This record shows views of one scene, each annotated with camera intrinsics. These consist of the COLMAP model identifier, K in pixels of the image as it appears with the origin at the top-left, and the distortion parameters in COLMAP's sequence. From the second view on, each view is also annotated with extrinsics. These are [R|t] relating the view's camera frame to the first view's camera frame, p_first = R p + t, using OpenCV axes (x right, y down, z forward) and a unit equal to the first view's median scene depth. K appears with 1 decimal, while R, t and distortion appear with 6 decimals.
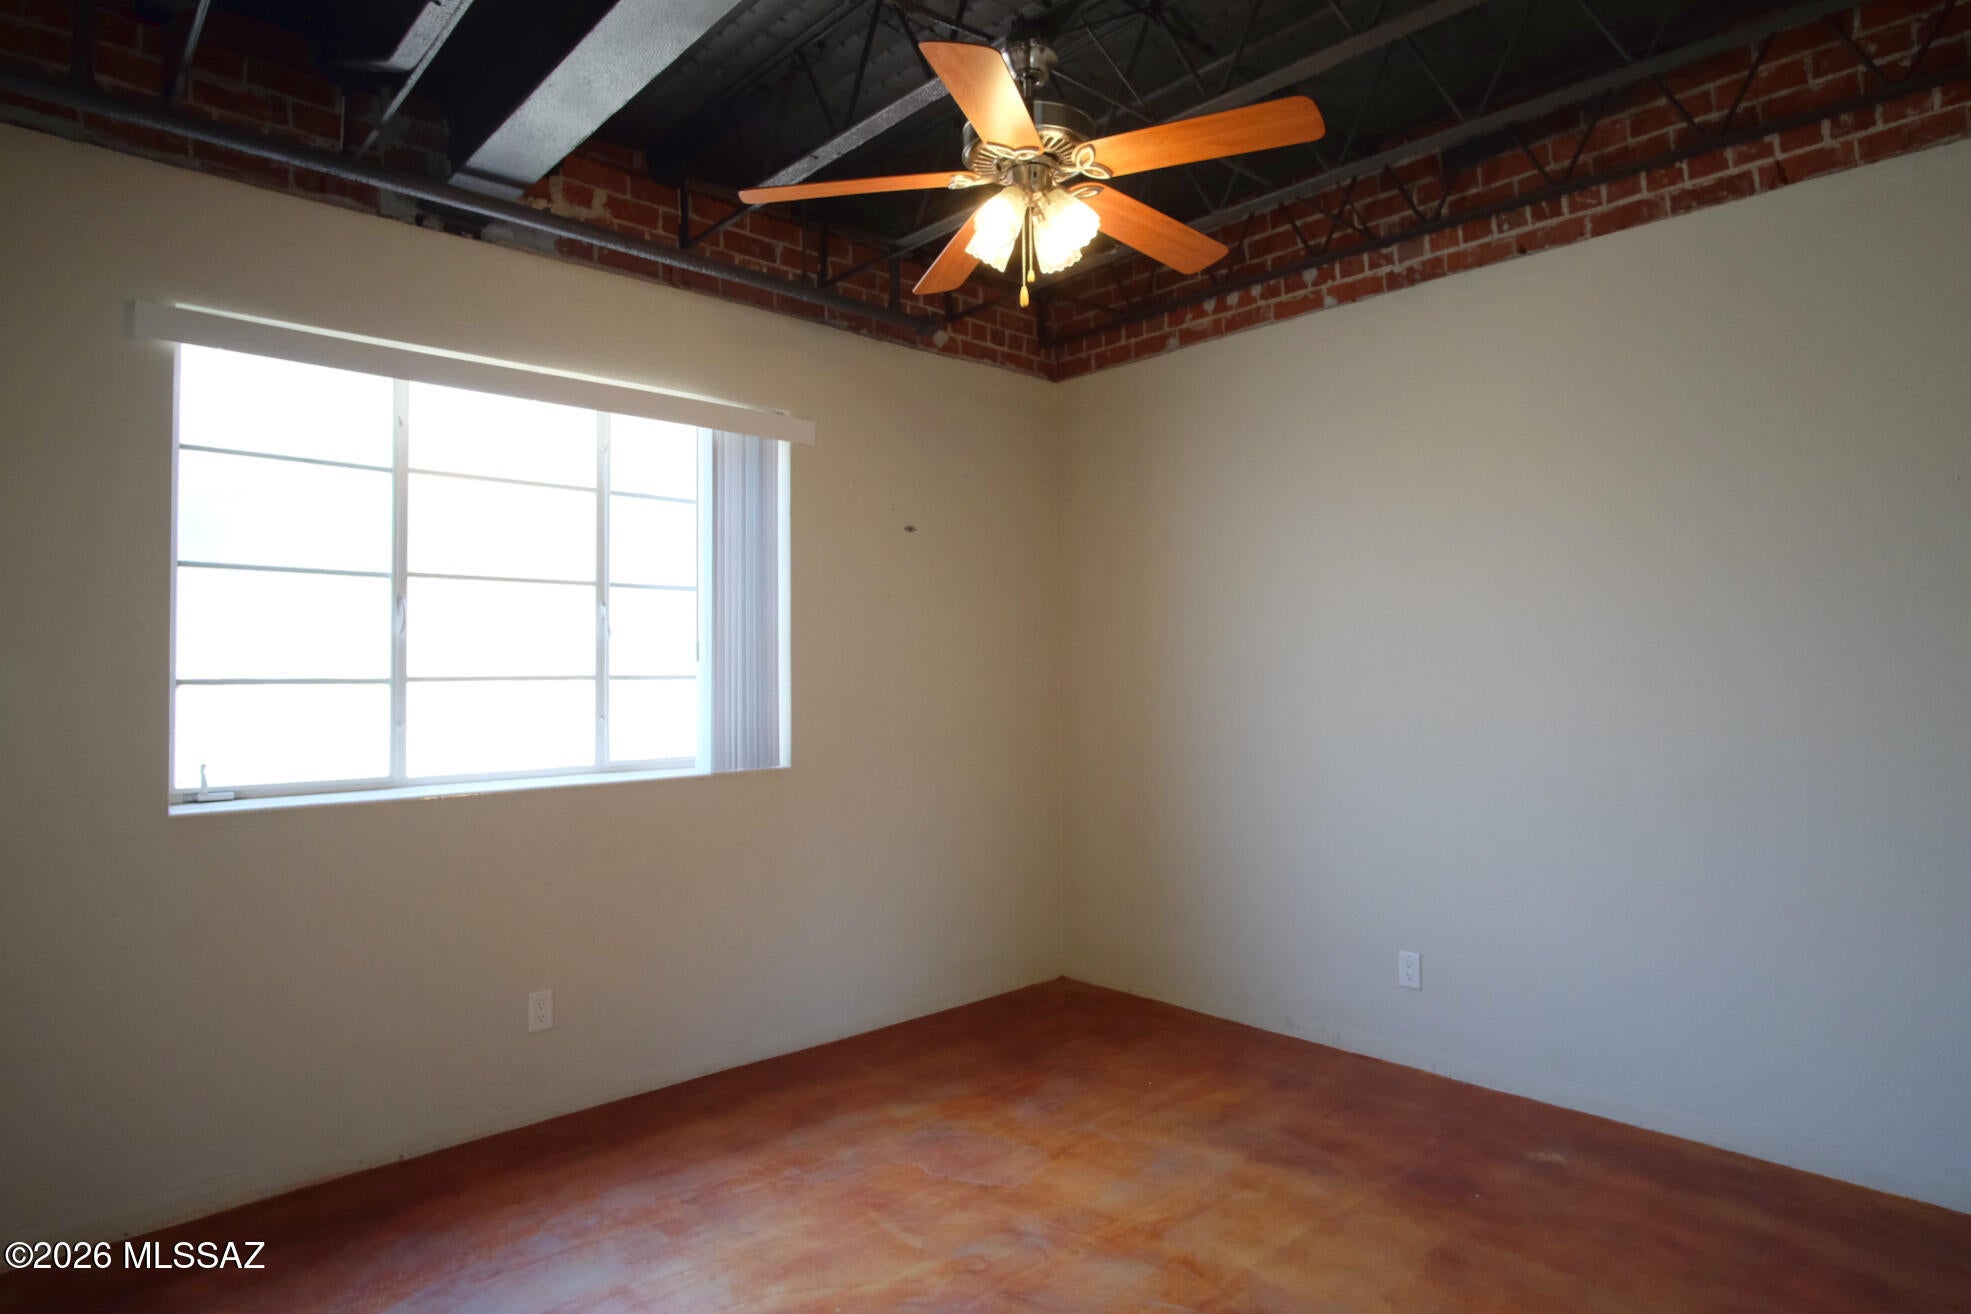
lens RADIAL K [[1054.6, 0, 996.8], [0, 1054.6, 650.8], [0, 0, 1]] dist [-0.033944, 0.004812]
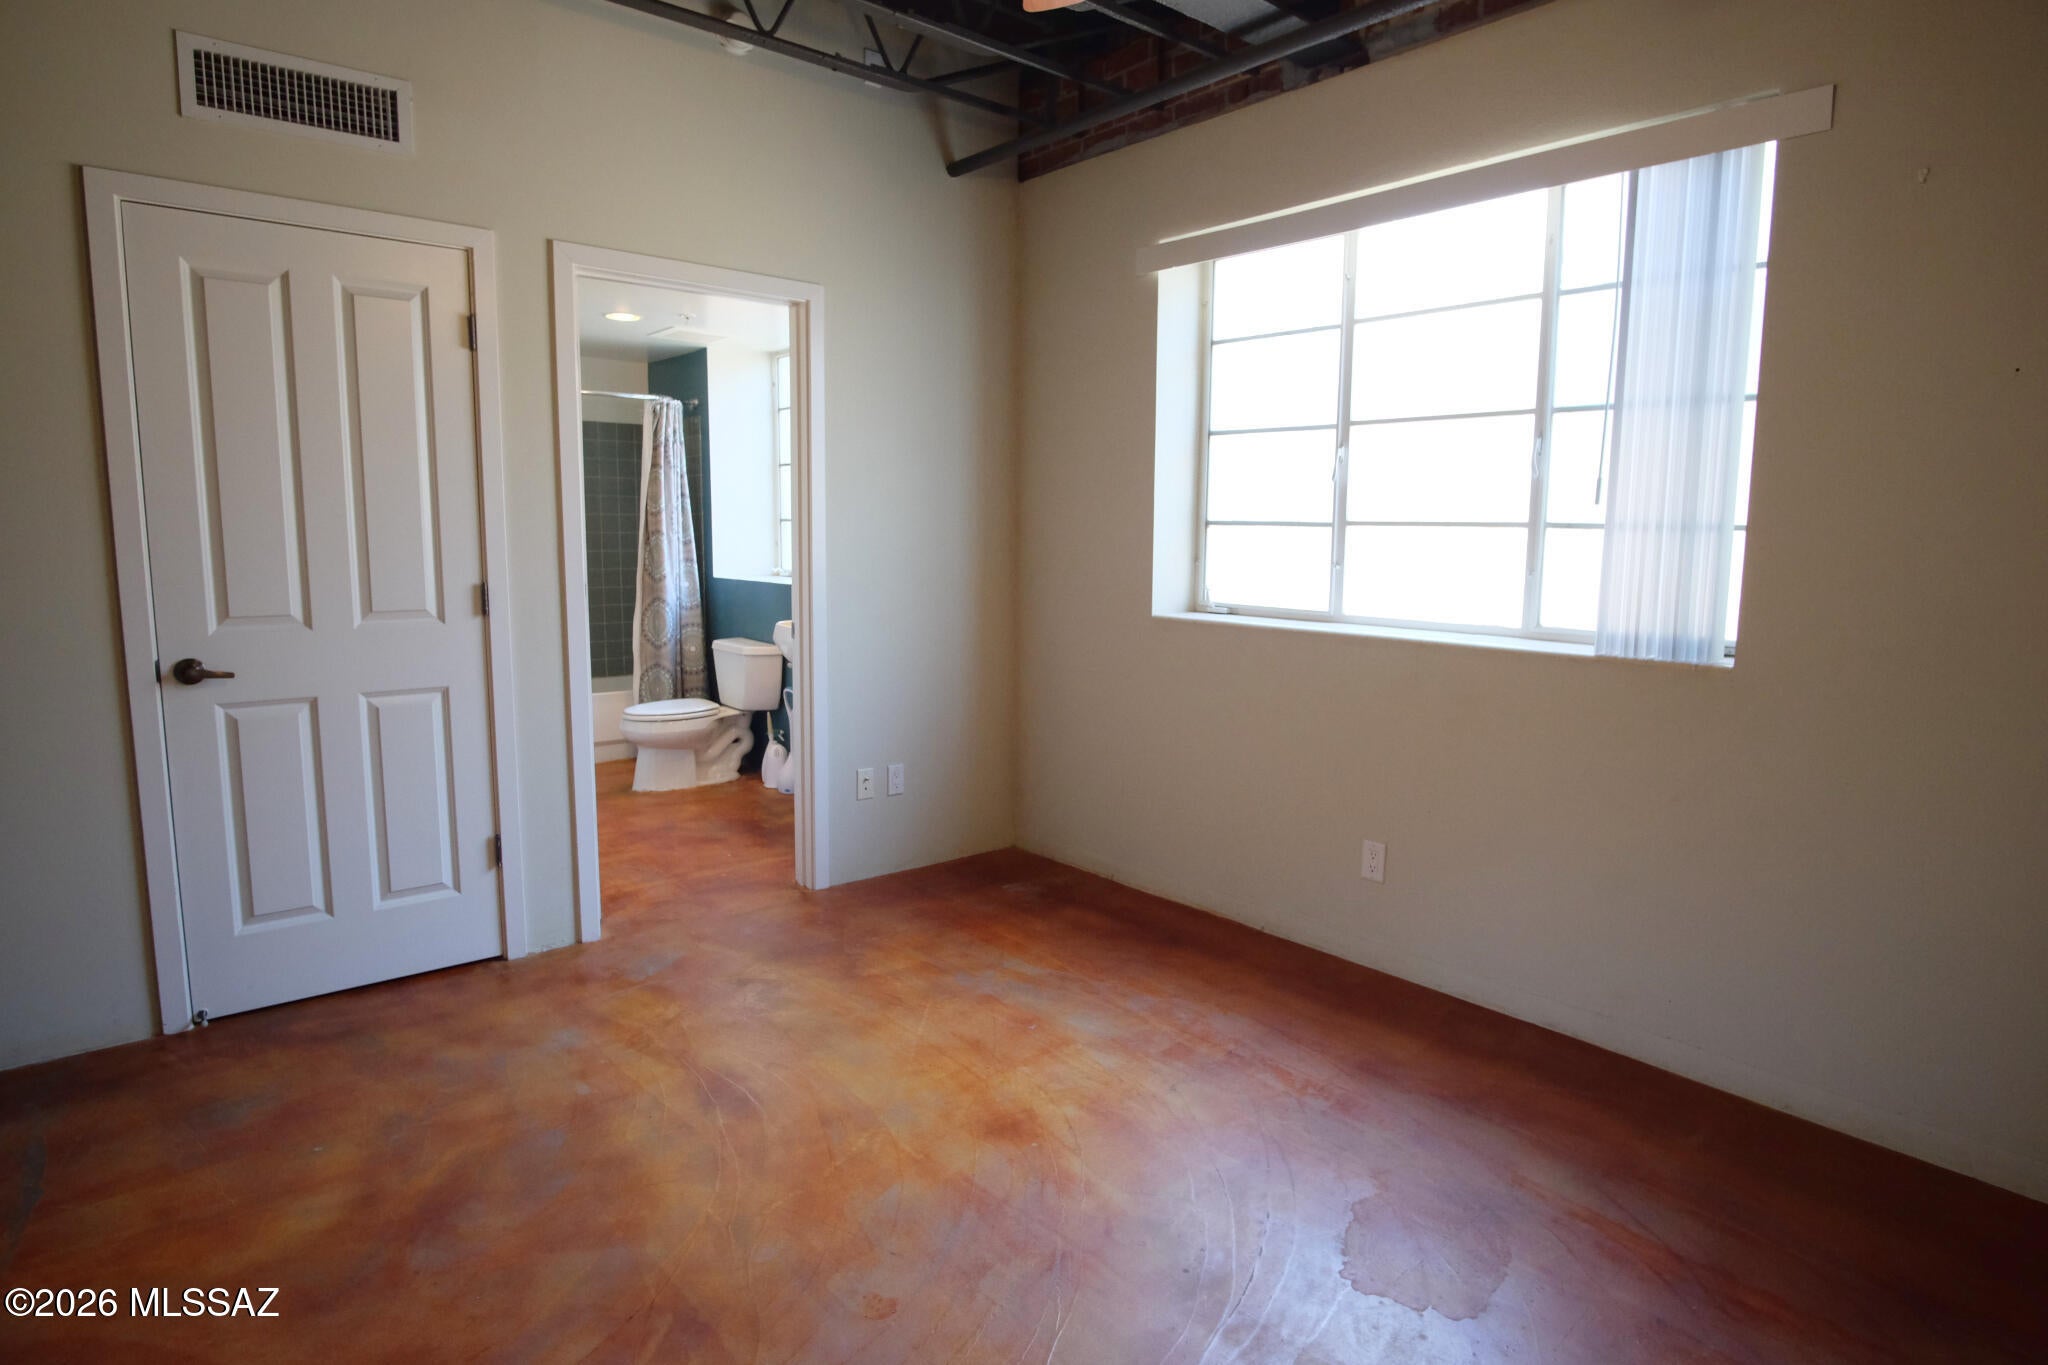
lens RADIAL K [[1095.8, 0, 1015.5], [0, 1095.8, 672.1], [0, 0, 1]] dist [-0.033944, 0.004812]
pose [[-0.043049, 0.150624, -0.987653, 0.610751], [0.021248, 0.988484, 0.149824, 0.003359], [0.998847, -0.014535, -0.045754, 0.745106]]
